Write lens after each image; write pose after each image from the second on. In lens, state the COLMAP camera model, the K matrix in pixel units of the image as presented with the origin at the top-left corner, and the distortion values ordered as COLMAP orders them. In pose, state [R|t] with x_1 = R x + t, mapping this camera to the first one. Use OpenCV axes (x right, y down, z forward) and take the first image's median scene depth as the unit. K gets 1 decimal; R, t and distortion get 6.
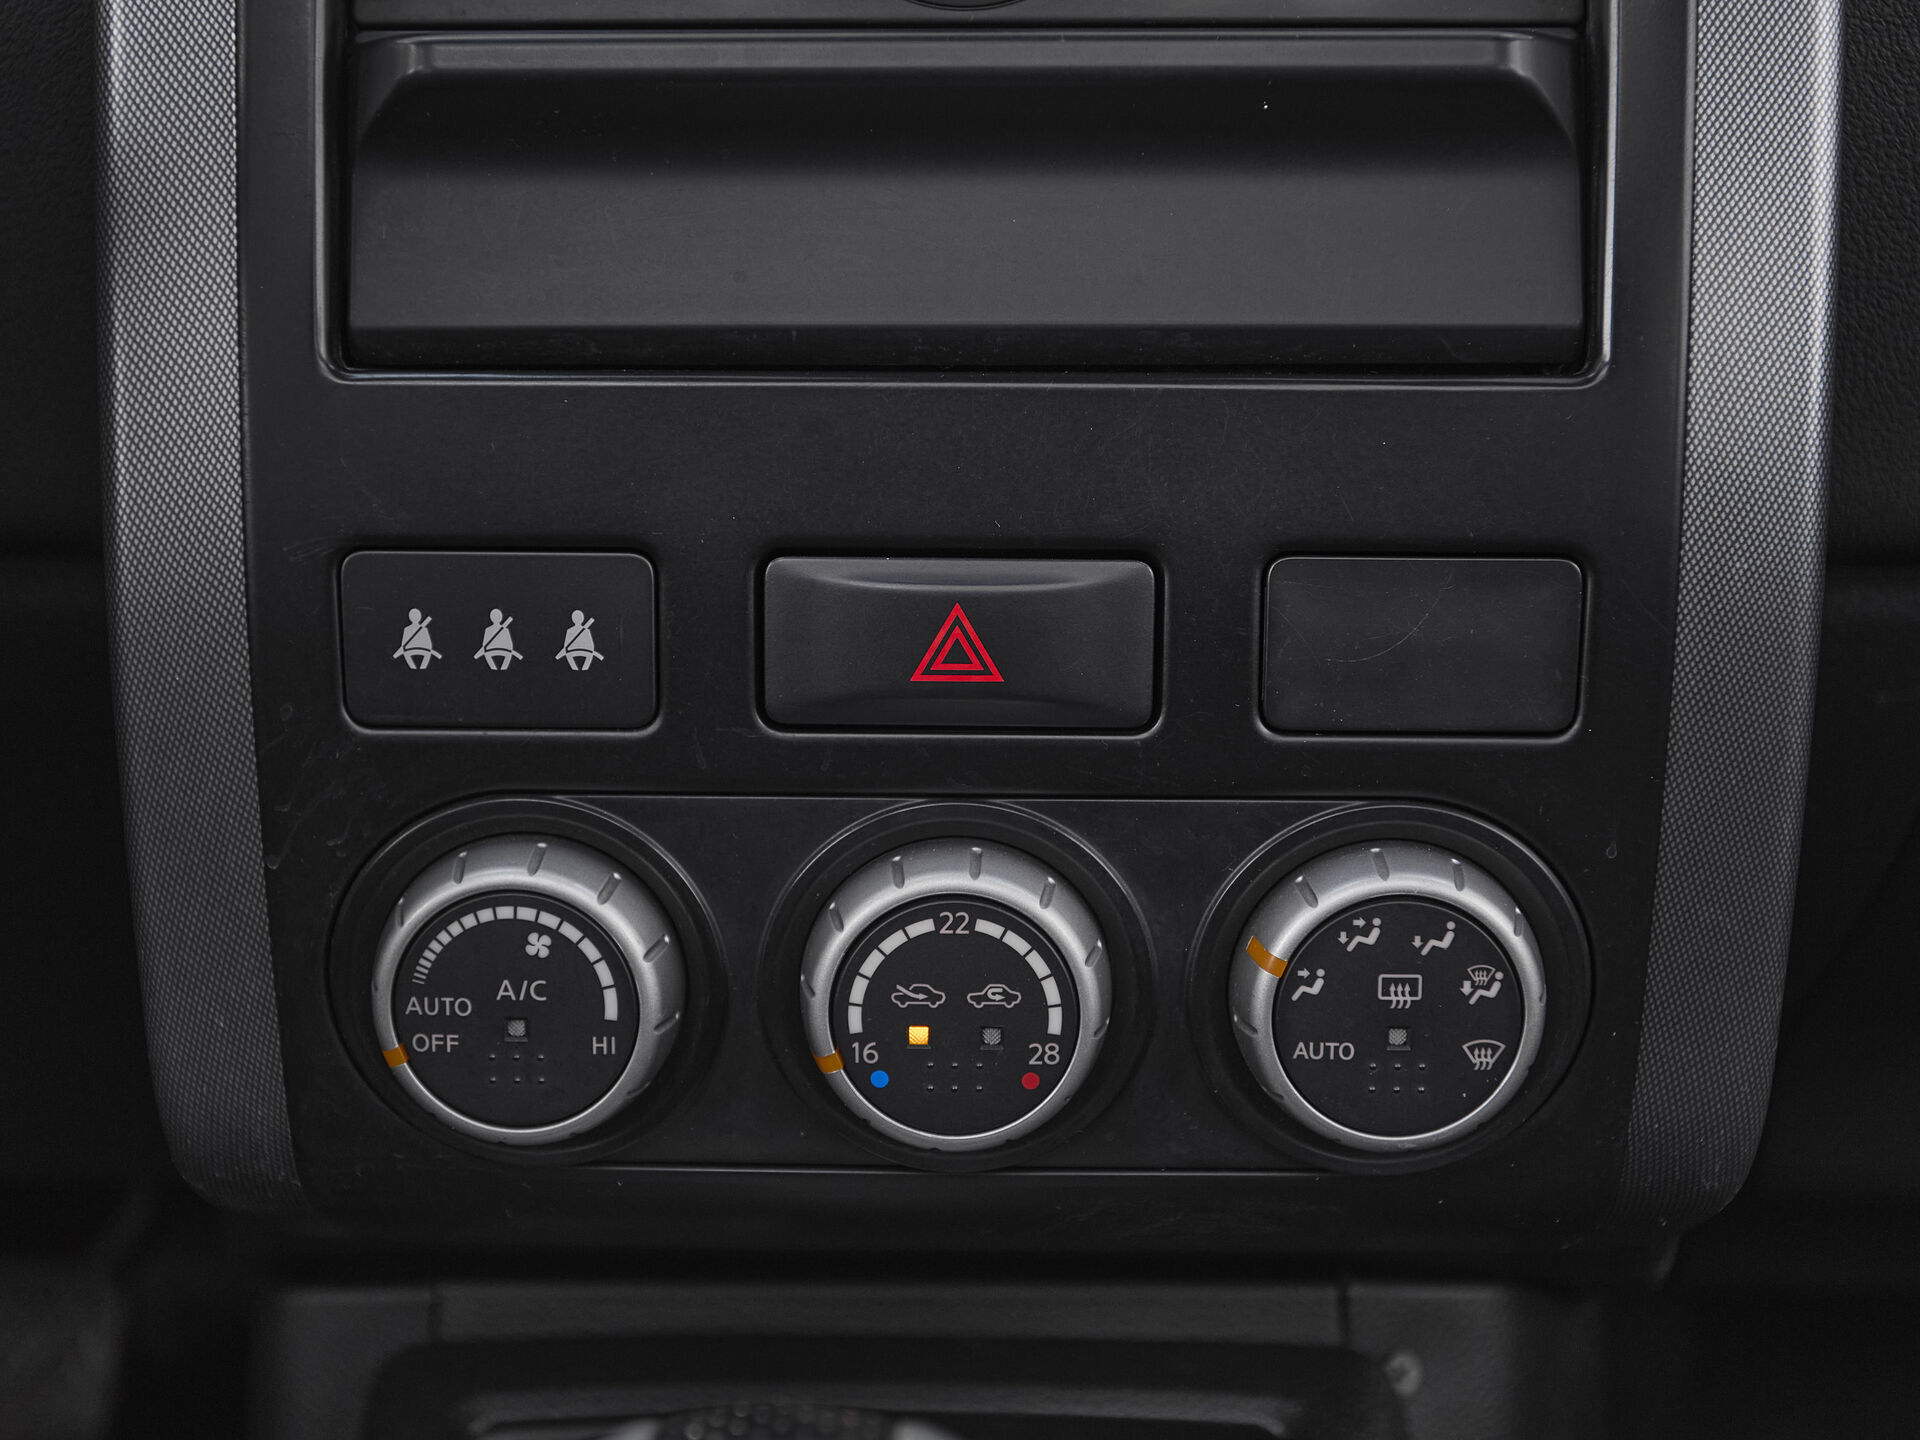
lens RADIAL K [[2478.3, 0, 961.7], [0, 2478.3, 688.2], [0, 0, 1]] dist [0.019253, 0.063002]
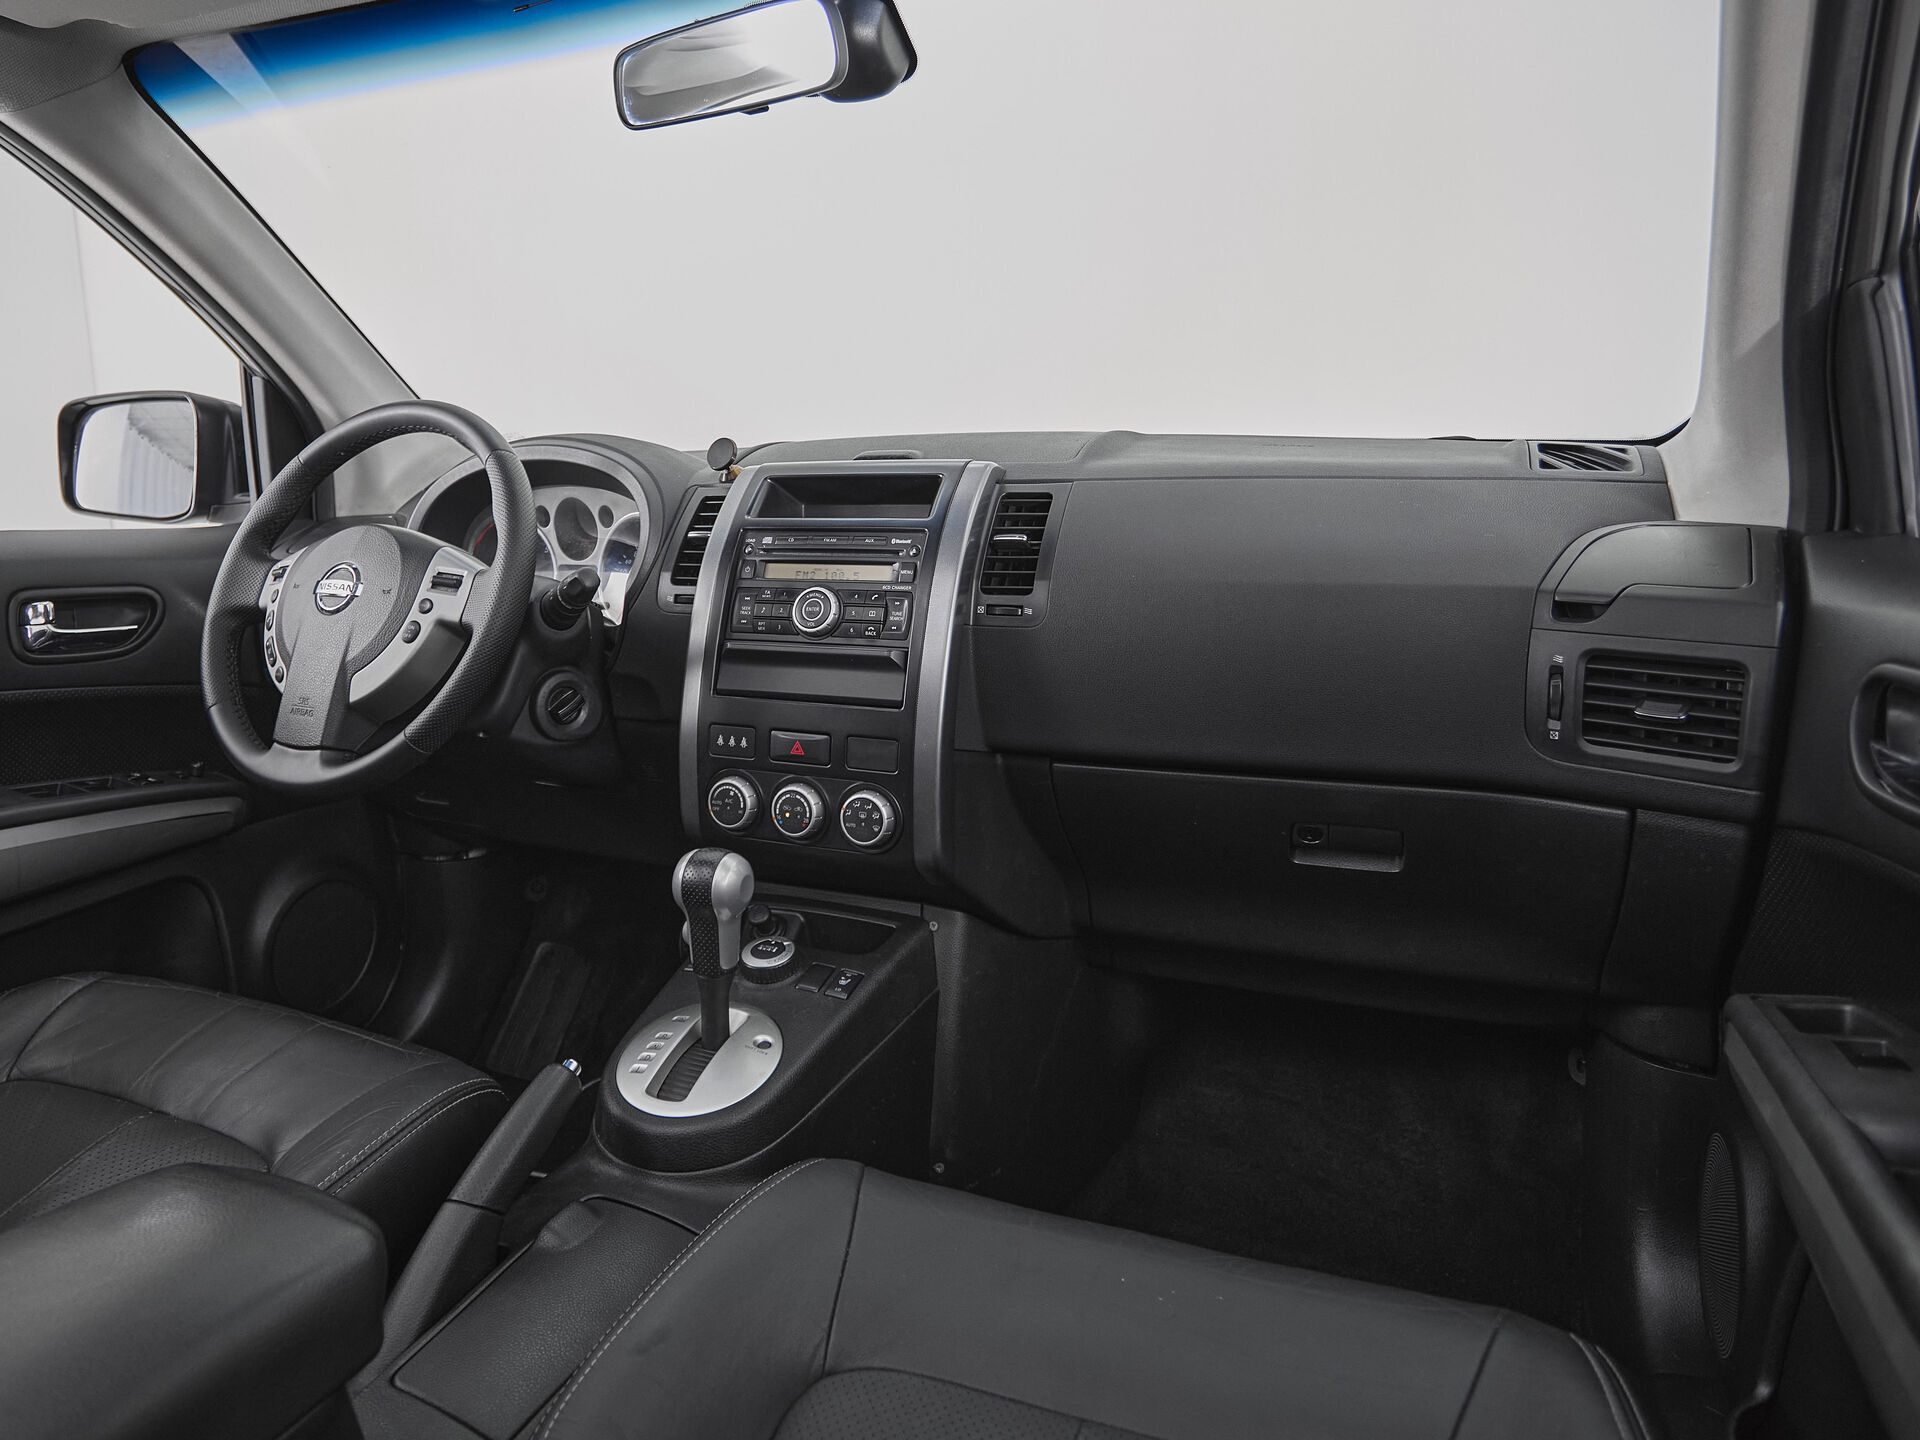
lens RADIAL K [[1223.1, 0, 853.0], [0, 1223.1, 643.6], [0, 0, 1]] dist [0.000856, 0.000385]
pose [[0.908489, 0.041582, -0.415834, 1.295252], [-0.108910, 0.984211, -0.139522, 0.128362], [0.403467, 0.172043, 0.898674, -1.573860]]
